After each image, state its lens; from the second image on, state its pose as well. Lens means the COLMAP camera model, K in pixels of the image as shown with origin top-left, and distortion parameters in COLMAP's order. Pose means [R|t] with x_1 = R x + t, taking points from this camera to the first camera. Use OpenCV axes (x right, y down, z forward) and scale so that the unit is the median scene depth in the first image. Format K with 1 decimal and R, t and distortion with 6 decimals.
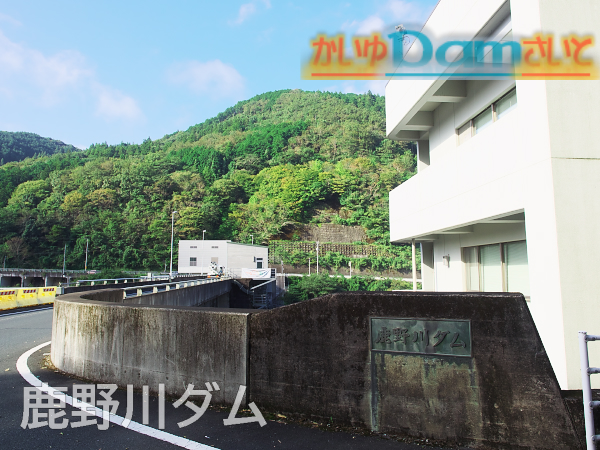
lens RADIAL K [[422.7, 0, 299.3], [0, 422.7, 226.3], [0, 0, 1]] dist [-0.025030, 0.012950]
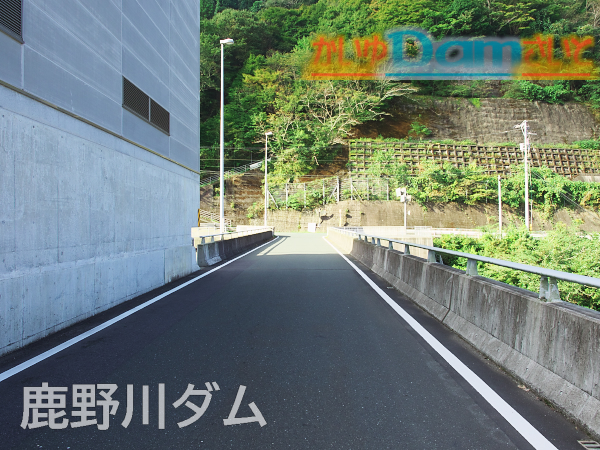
lens RADIAL K [[422.7, 0, 300.0], [0, 422.7, 222.7], [0, 0, 1]] dist [-0.025030, 0.012950]
pose [[0.995631, 0.000647, -0.093372, -0.077624], [0.010351, 0.993048, 0.117253, 0.061134], [0.092798, -0.117707, 0.988703, 0.598659]]
